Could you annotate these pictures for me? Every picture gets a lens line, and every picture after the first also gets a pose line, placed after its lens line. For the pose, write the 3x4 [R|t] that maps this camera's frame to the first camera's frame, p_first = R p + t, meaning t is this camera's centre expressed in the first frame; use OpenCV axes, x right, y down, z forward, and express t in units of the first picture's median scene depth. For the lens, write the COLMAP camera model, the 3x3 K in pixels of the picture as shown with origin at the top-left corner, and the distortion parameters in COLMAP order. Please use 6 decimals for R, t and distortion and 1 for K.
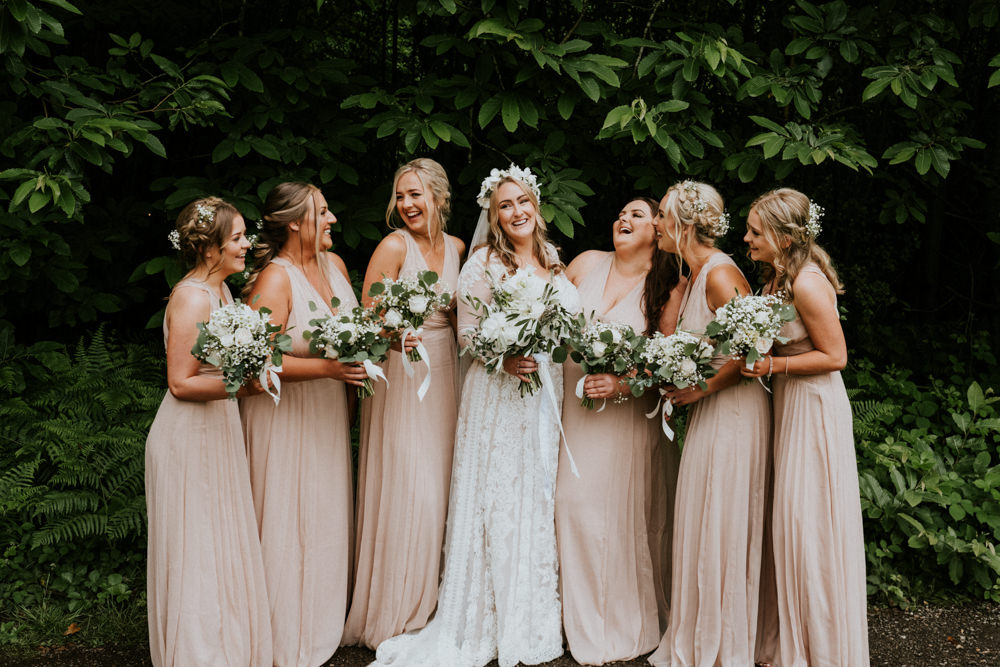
lens RADIAL K [[1035.2, 0, 537.5], [0, 1035.2, 305.2], [0, 0, 1]] dist [-0.017316, 0.237943]
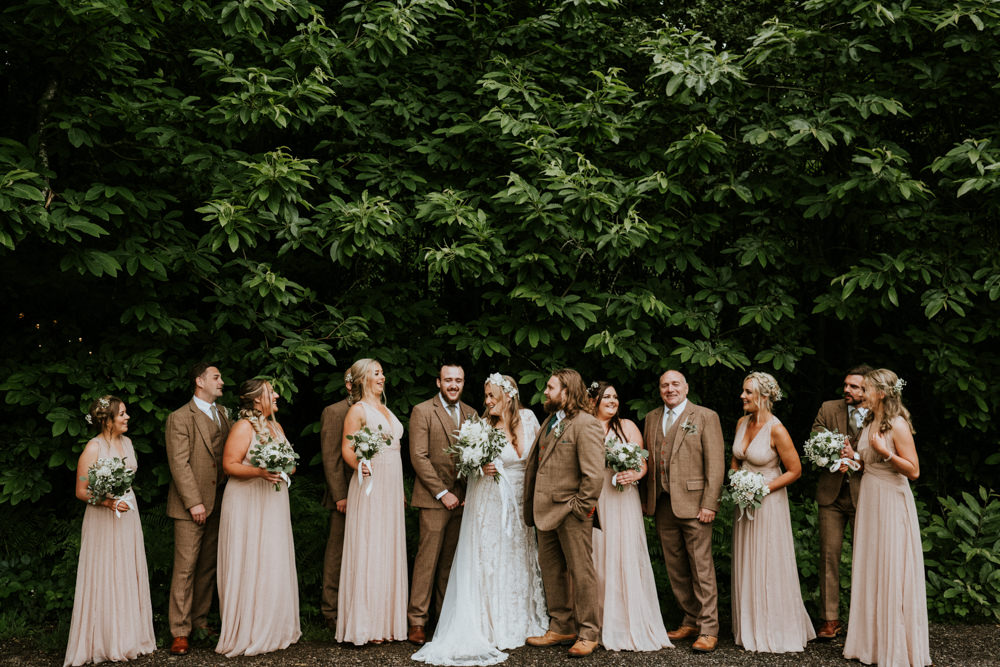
lens RADIAL K [[994.4, 0, 521.4], [0, 994.4, 319.0], [0, 0, 1]] dist [-0.018785, 0.029381]
pose [[0.999389, -0.013103, -0.032404, 0.007479], [0.007999, 0.988209, -0.152901, 0.036869], [0.034026, 0.152548, 0.987710, -0.622188]]
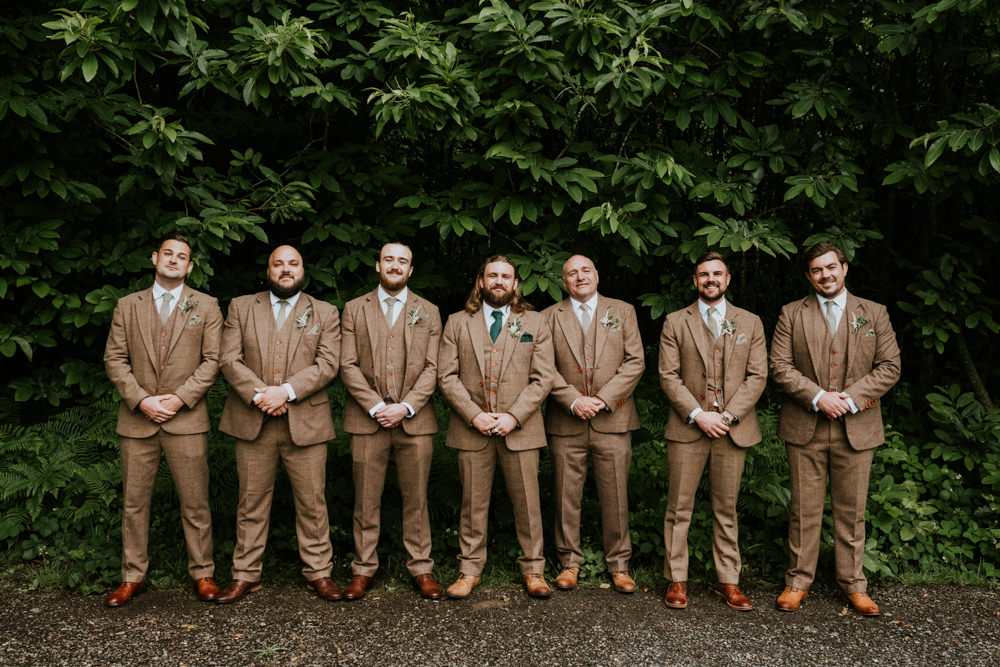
lens RADIAL K [[994.4, 0, 521.4], [0, 994.4, 319.0], [0, 0, 1]] dist [-0.018785, 0.029381]
pose [[0.996048, 0.011866, -0.088016, 0.092259], [-0.015977, 0.998807, -0.046149, 0.014005], [0.087363, 0.047373, 0.995050, -0.271326]]
